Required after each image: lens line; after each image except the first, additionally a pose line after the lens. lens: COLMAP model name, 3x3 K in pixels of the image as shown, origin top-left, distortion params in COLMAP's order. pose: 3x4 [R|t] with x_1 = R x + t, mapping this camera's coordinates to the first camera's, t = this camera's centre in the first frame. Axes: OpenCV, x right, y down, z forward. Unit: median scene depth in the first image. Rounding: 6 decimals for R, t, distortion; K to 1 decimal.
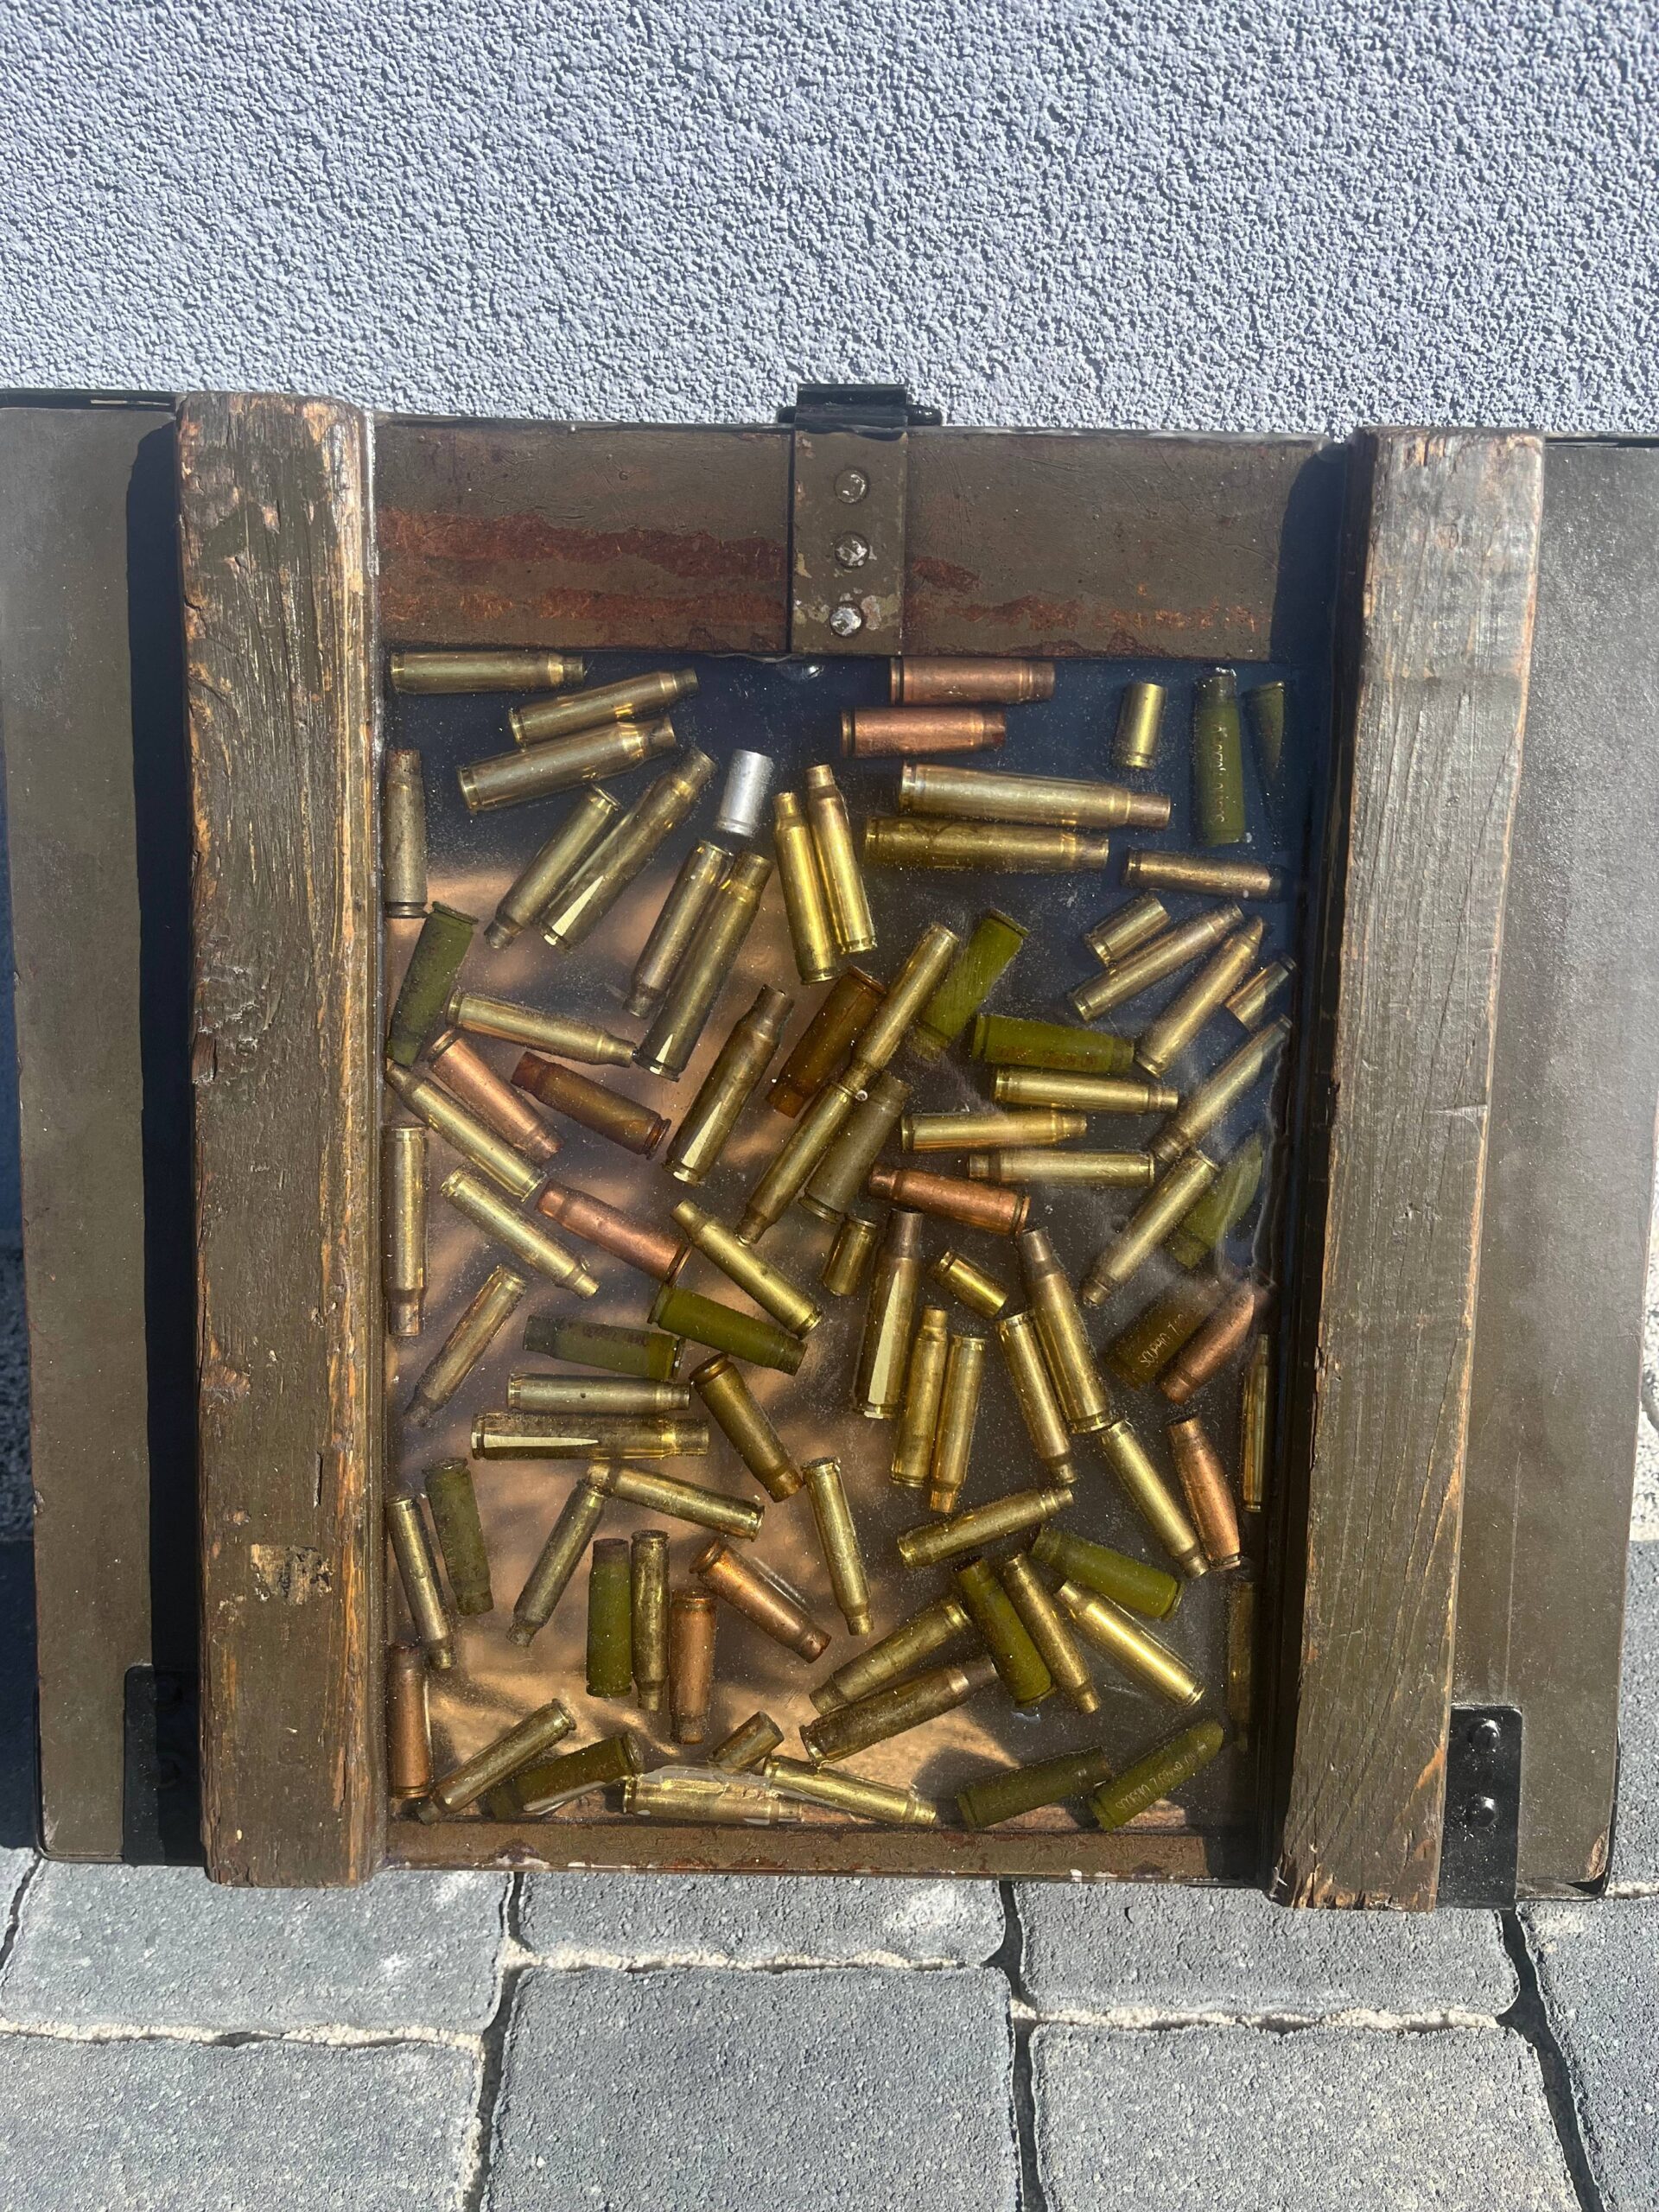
lens RADIAL K [[1683.4, 0, 843.0], [0, 1683.4, 1113.4], [0, 0, 1]] dist [0.056901, -0.103270]
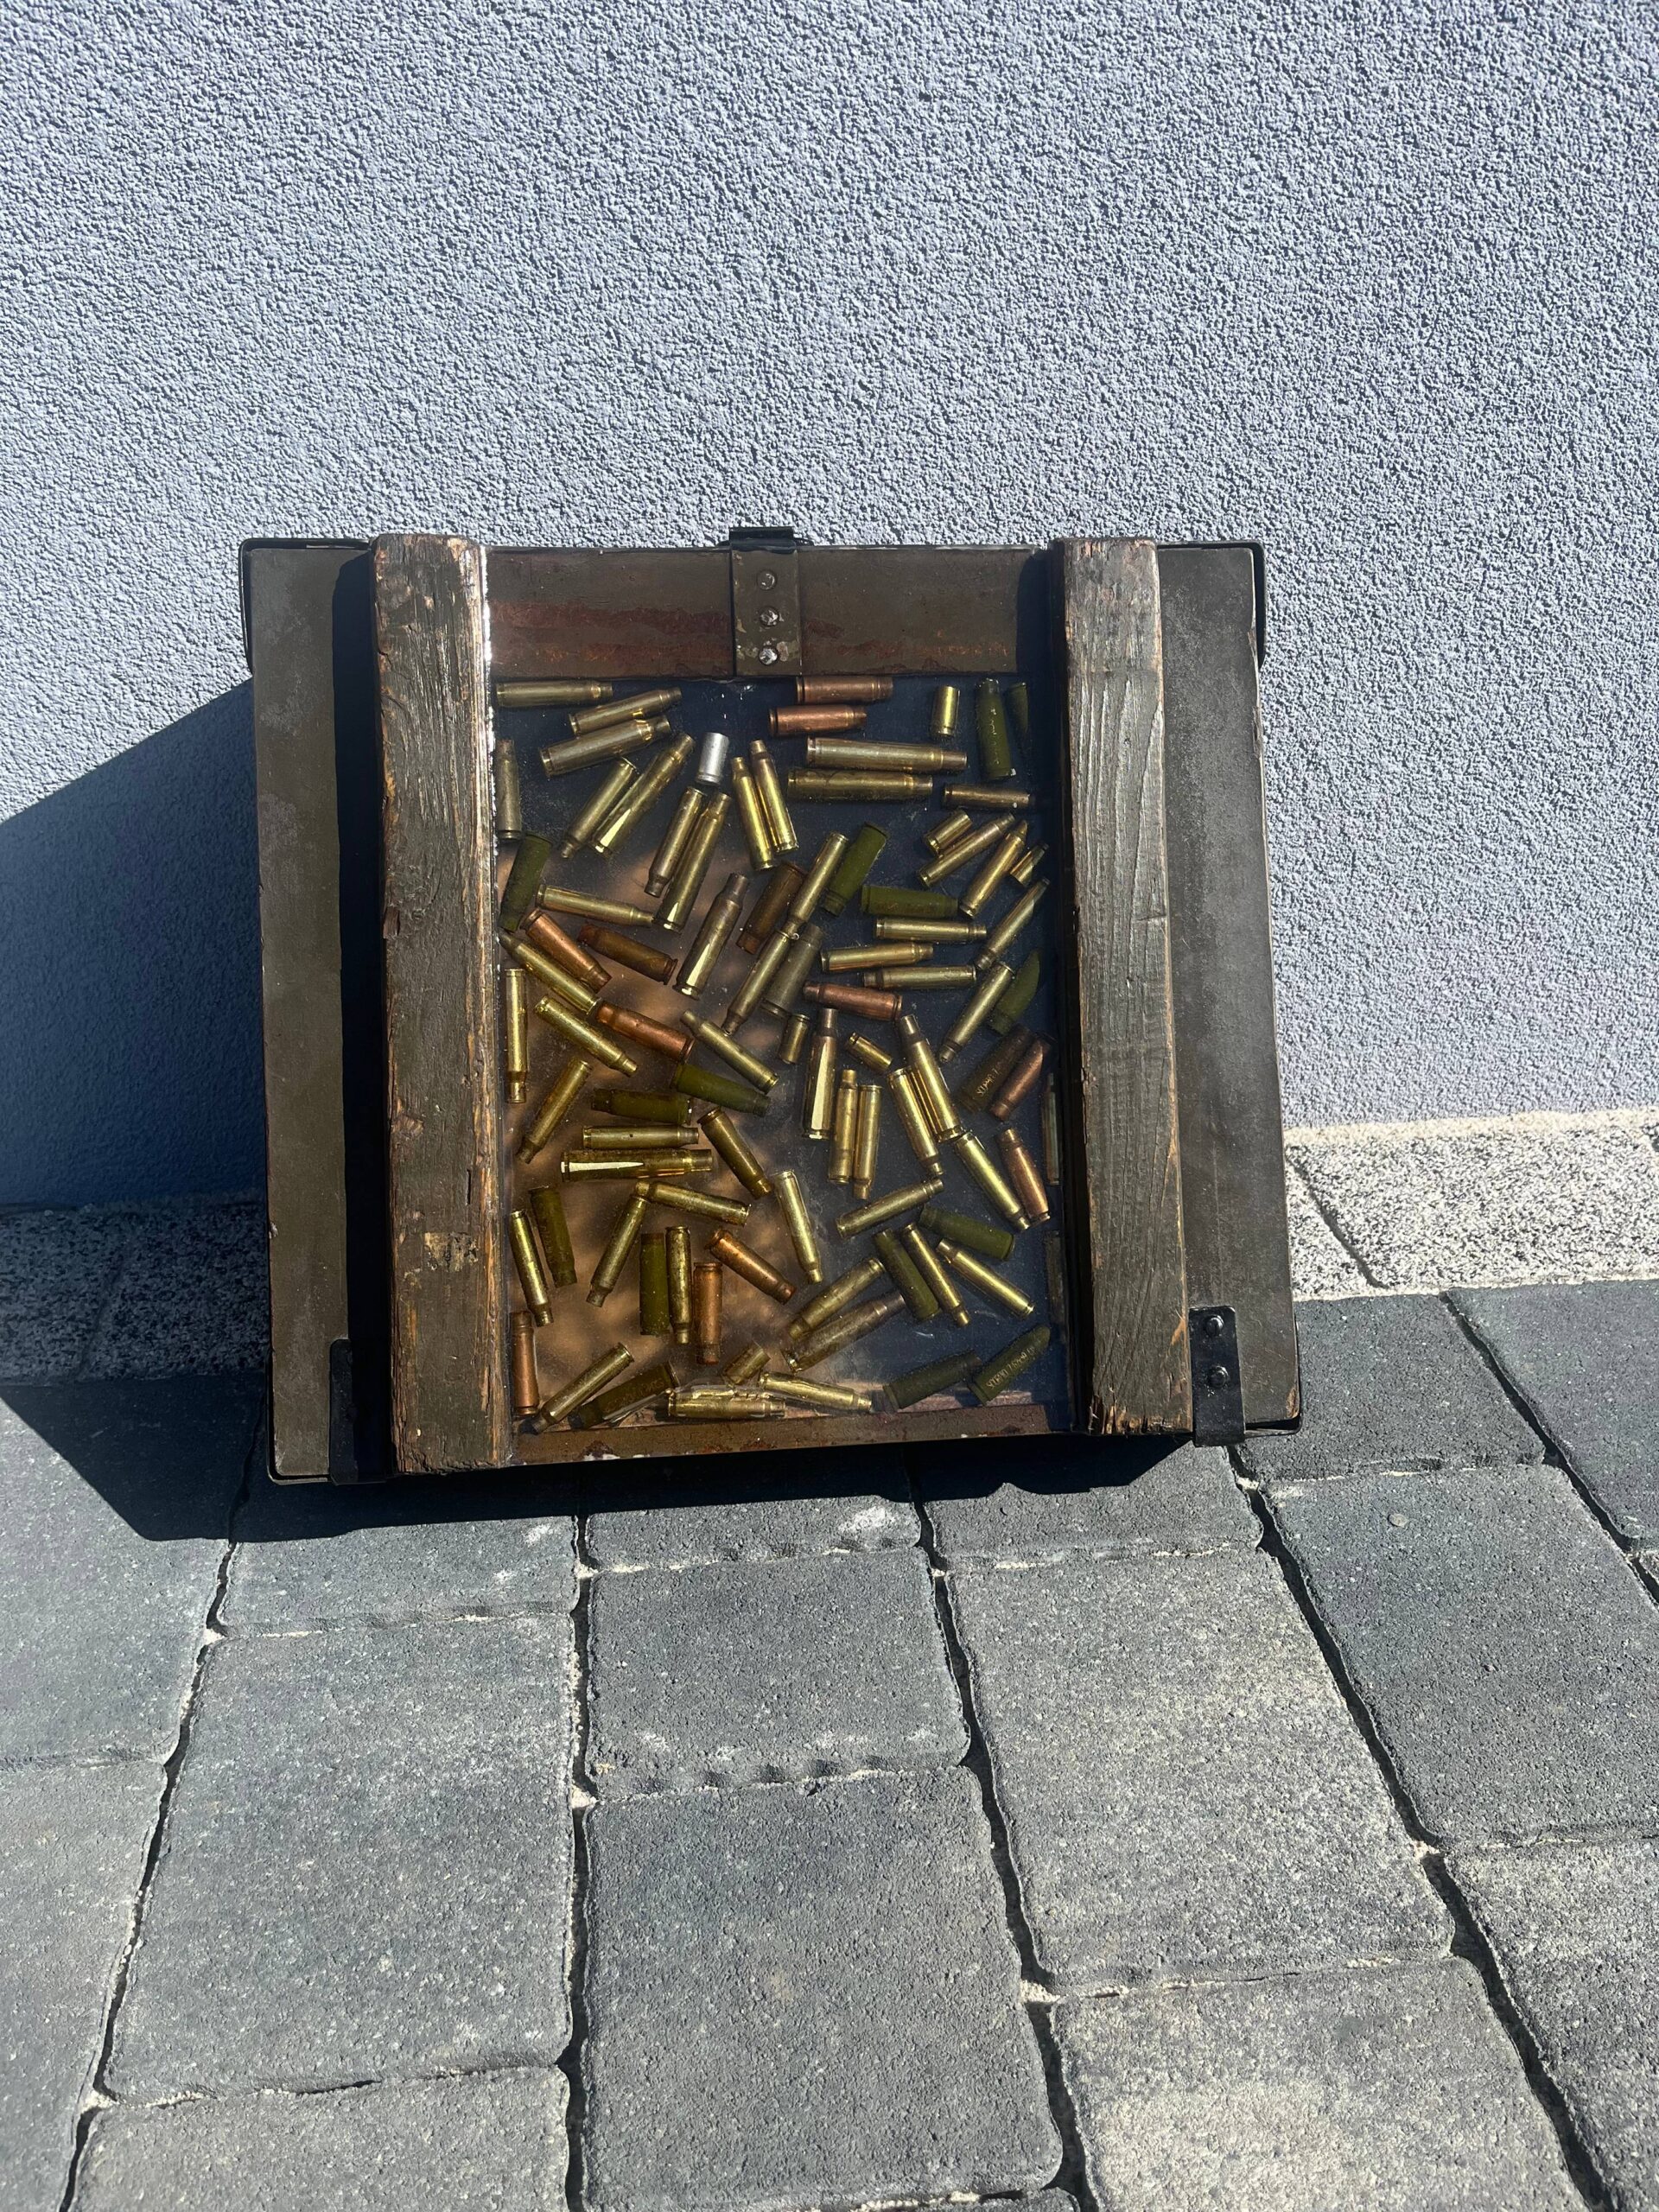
lens RADIAL K [[1683.4, 0, 818.3], [0, 1683.4, 1121.5], [0, 0, 1]] dist [0.056901, -0.103270]
pose [[0.993456, -0.057188, 0.098864, -0.132766], [0.072316, 0.984957, -0.156940, 0.407089], [-0.088402, 0.163063, 0.982647, -0.550616]]
